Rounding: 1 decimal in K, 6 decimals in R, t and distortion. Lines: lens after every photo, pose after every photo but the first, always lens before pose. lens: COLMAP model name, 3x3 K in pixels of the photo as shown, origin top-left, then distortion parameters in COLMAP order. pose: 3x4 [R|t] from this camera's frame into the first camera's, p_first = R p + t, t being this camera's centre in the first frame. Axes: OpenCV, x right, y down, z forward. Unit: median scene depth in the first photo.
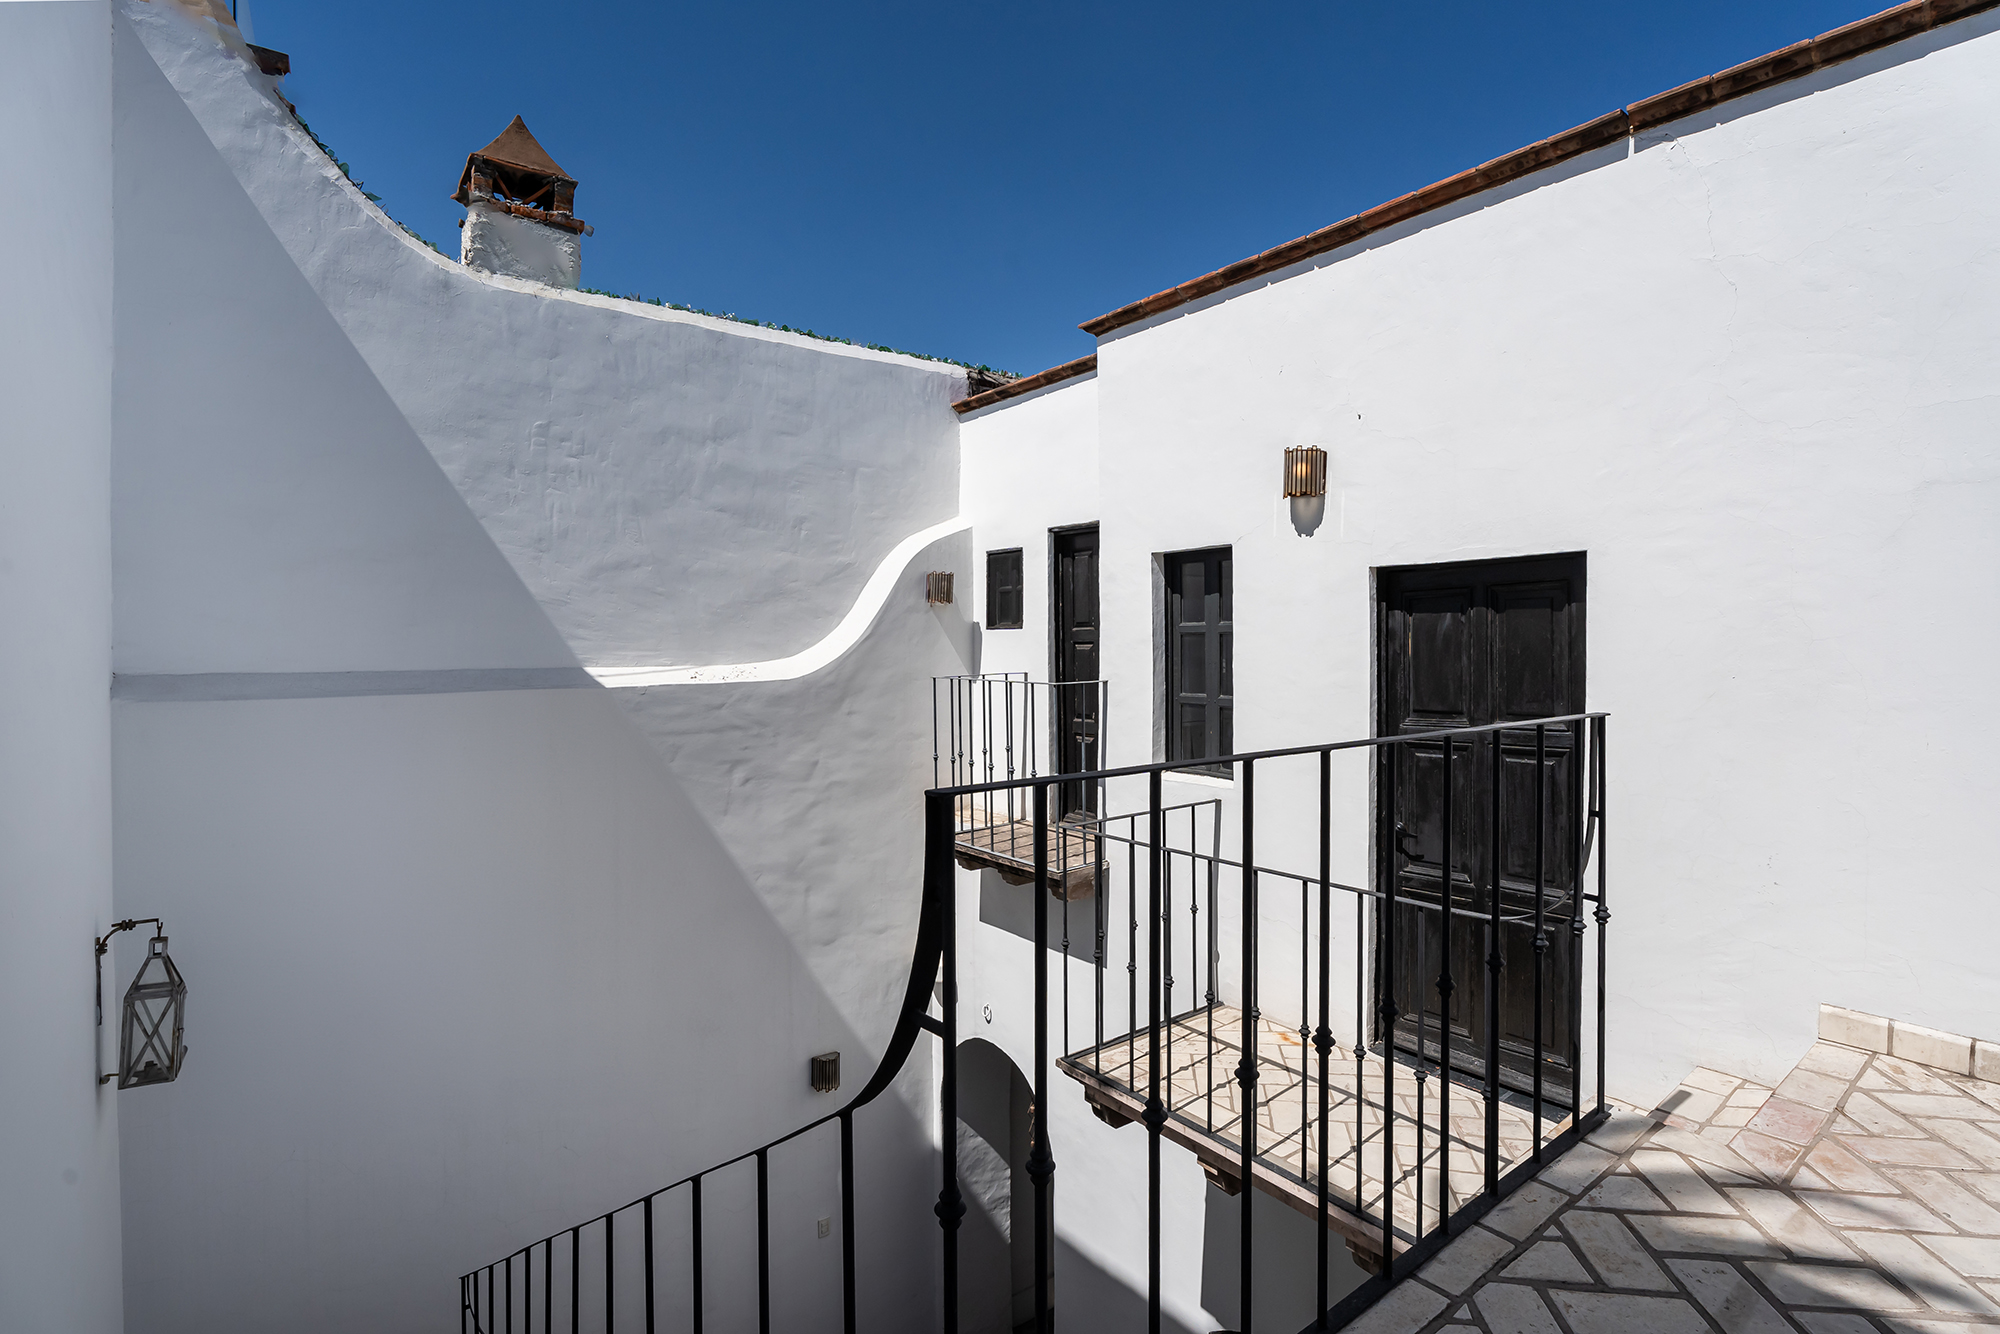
lens RADIAL K [[961.3, 0, 995.4], [0, 961.3, 651.3], [0, 0, 1]] dist [-0.001466, -0.000635]
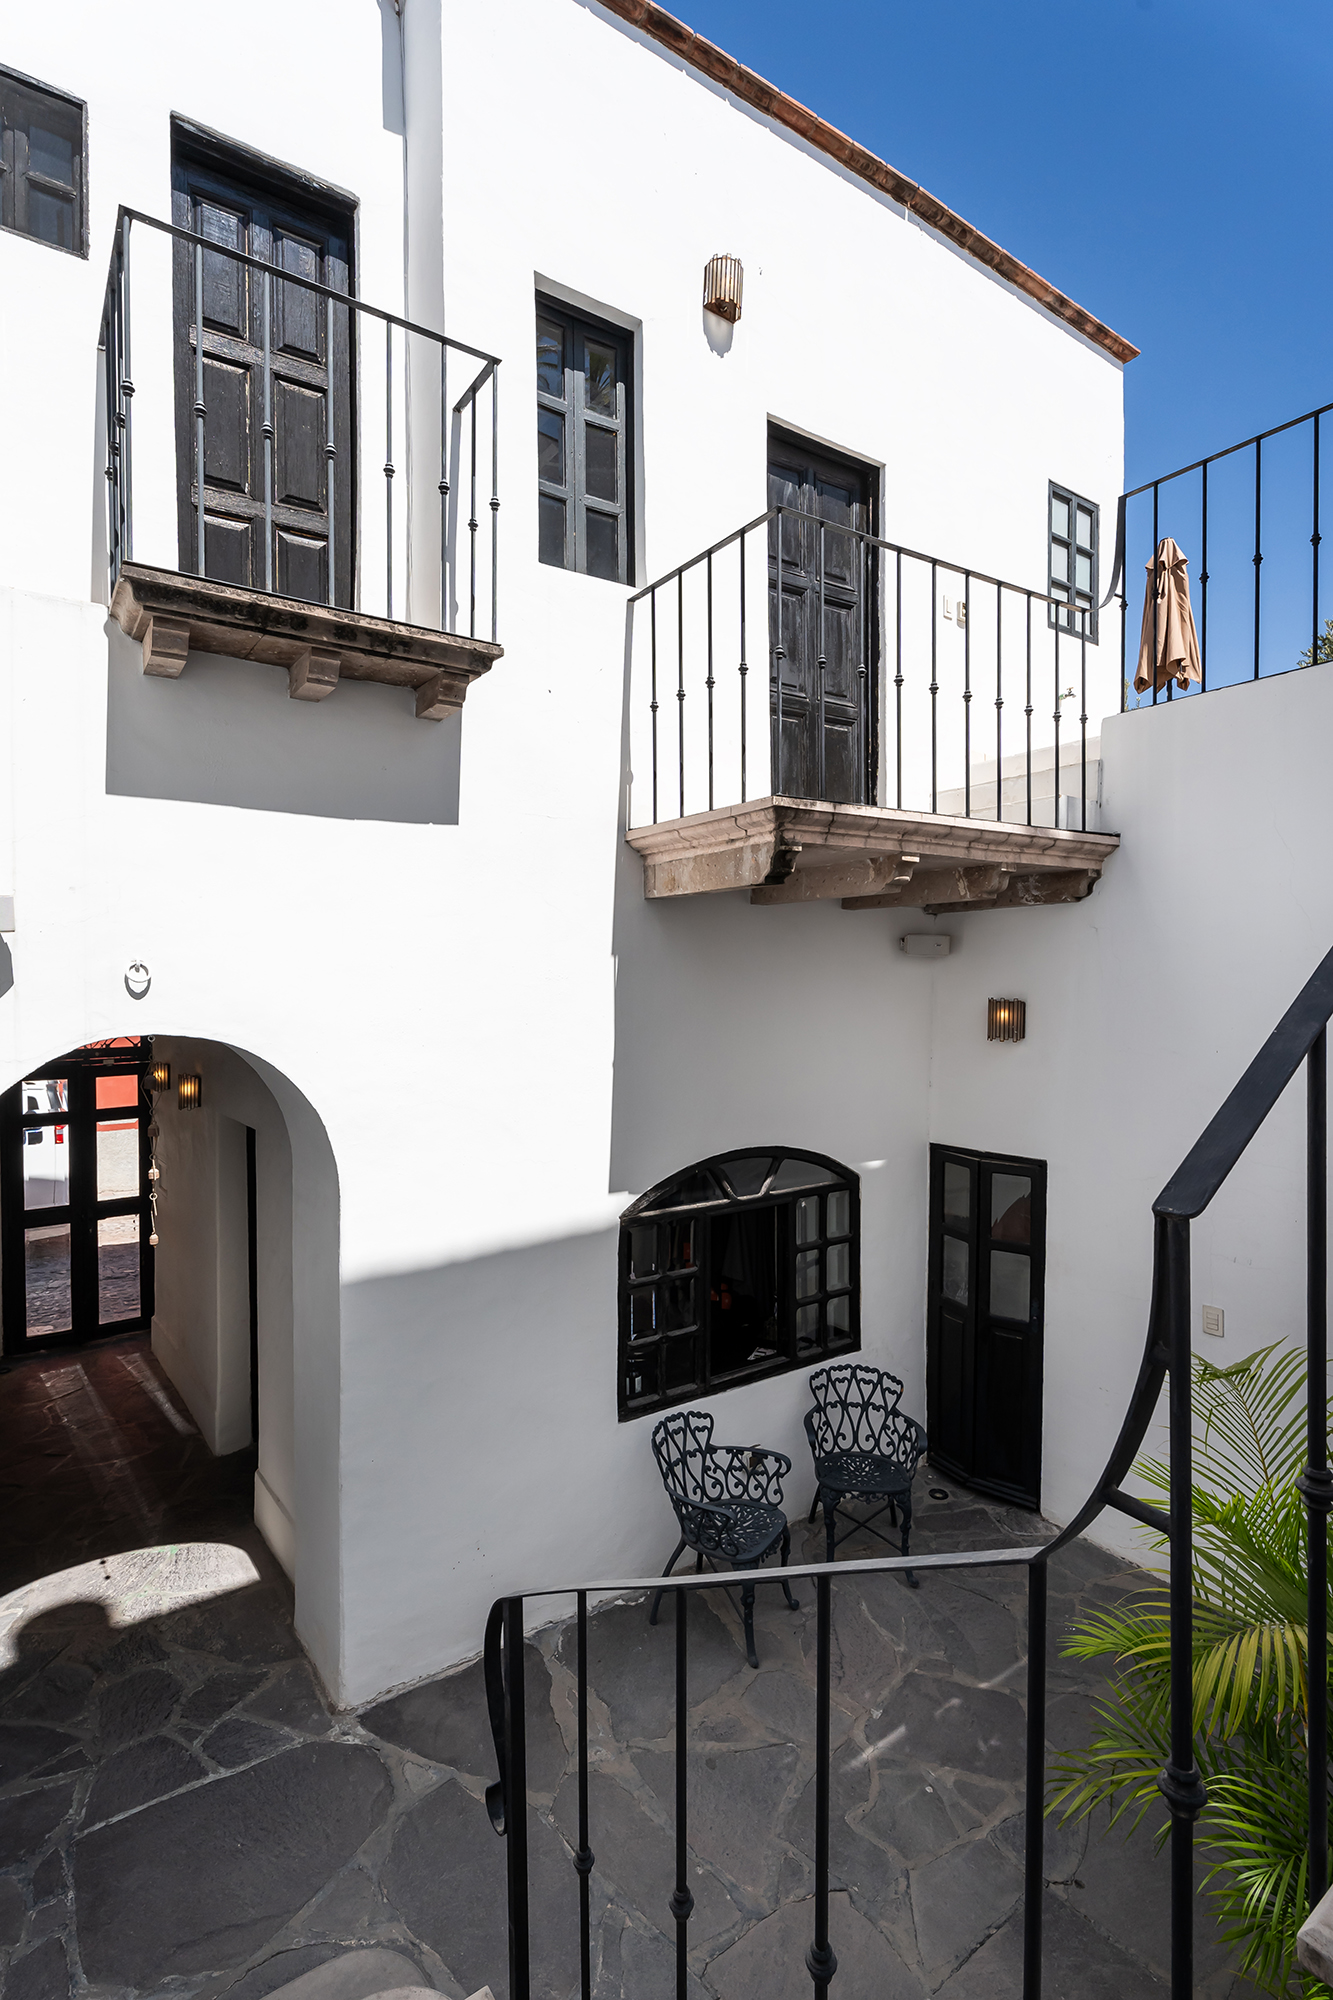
lens RADIAL K [[948.5, 0, 666.8], [0, 948.5, 957.9], [0, 0, 1]] dist [0.002253, 0.000235]
pose [[0.050938, -0.003928, 0.998694, -0.686902], [-0.000588, 0.999992, 0.003963, 0.513828], [-0.998702, -0.000789, 0.050936, 0.991127]]
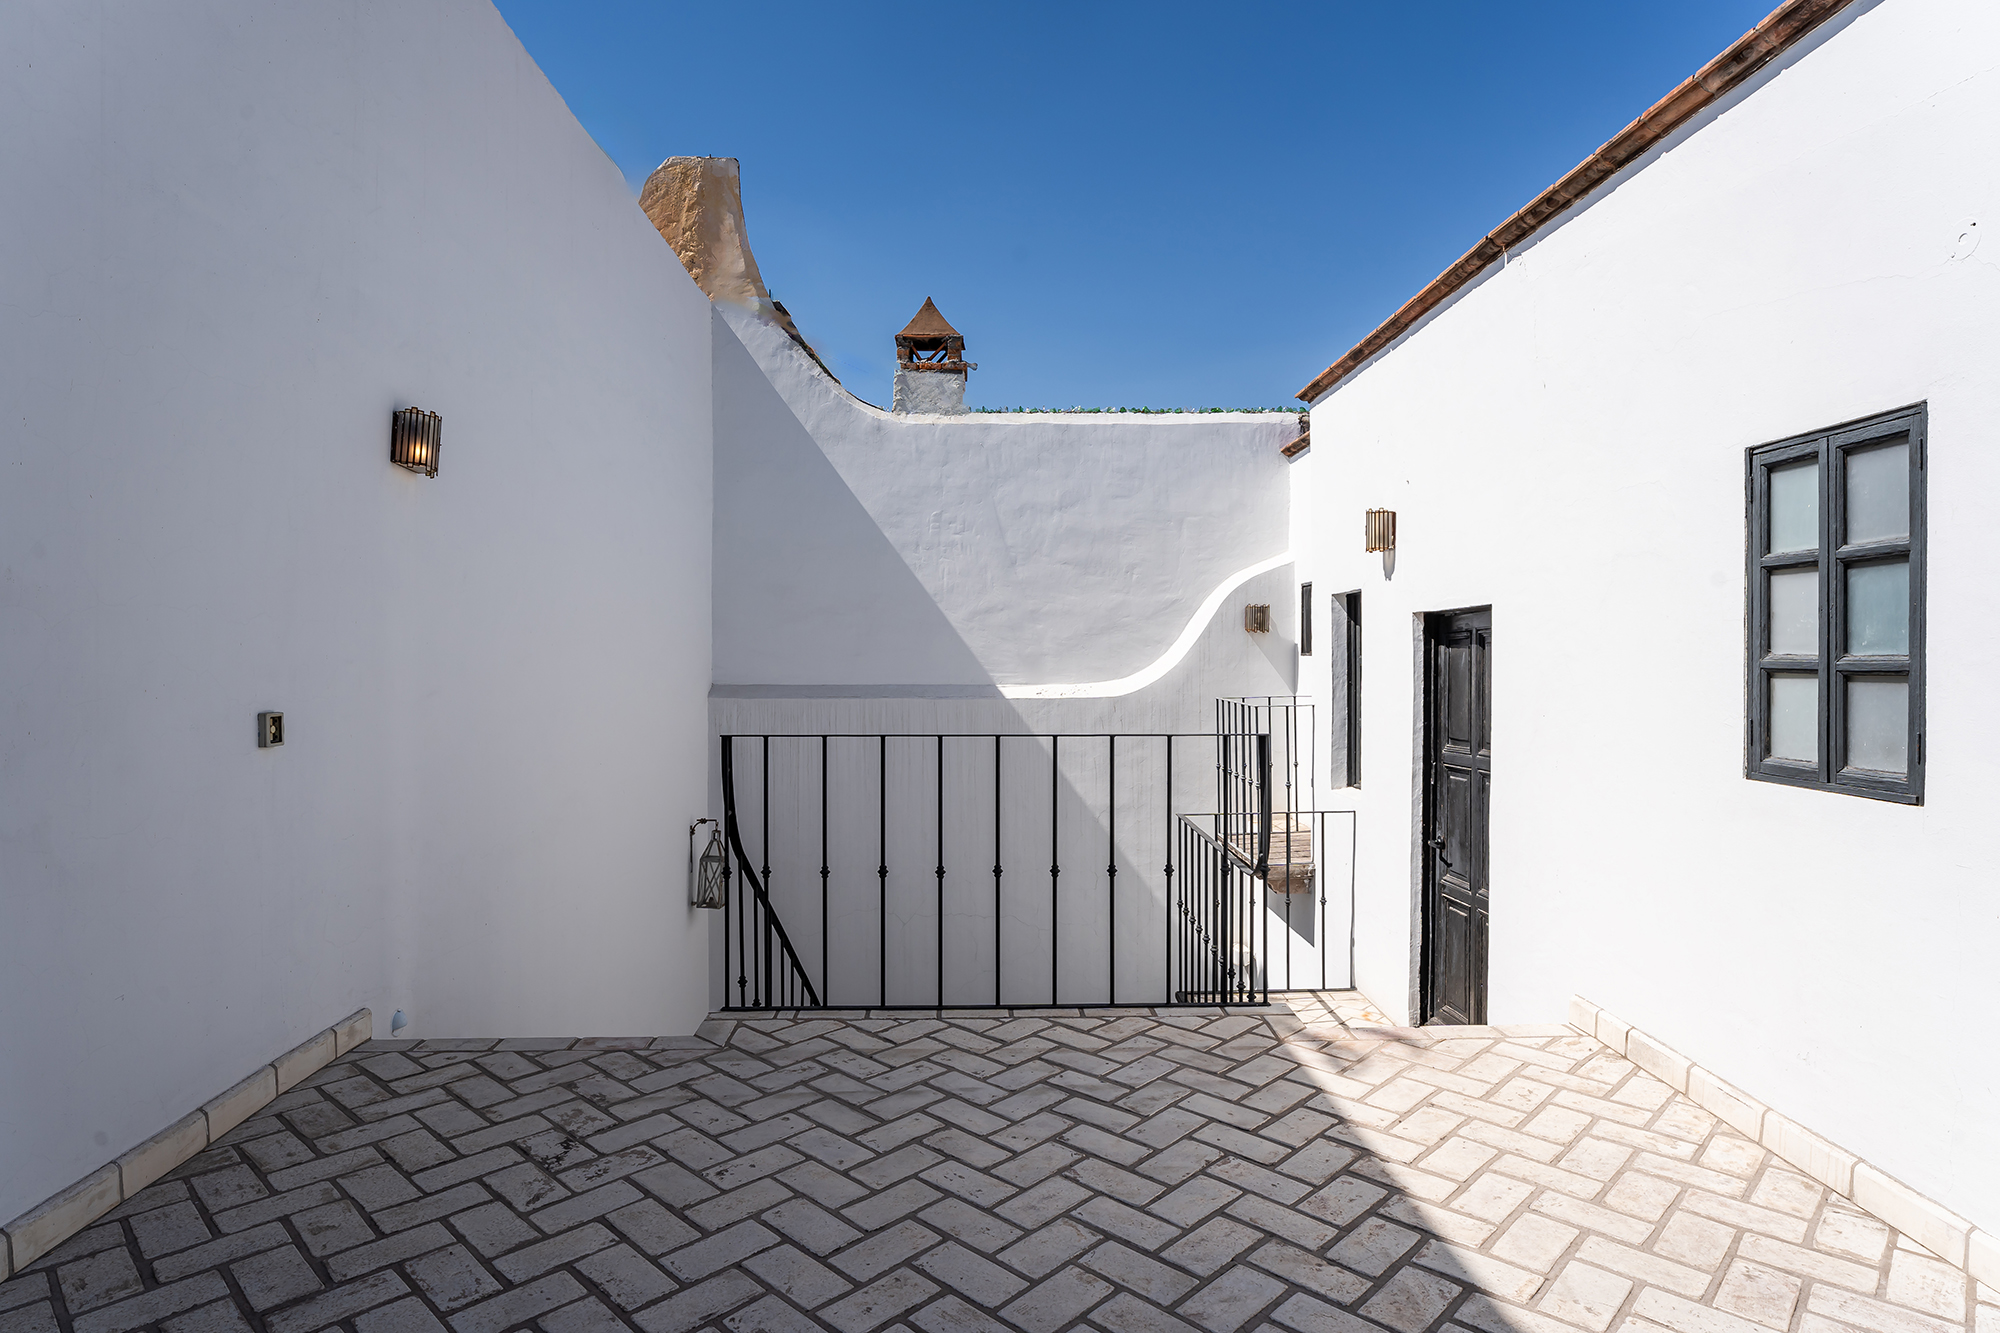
lens RADIAL K [[1128.9, 0, 1014.1], [0, 1128.9, 663.2], [0, 0, 1]] dist [0.000016, -0.000283]
pose [[0.810060, 0.007630, -0.586297, 0.749248], [-0.006213, 0.999971, 0.004429, -0.027502], [0.586314, 0.000055, 0.810084, -0.359432]]
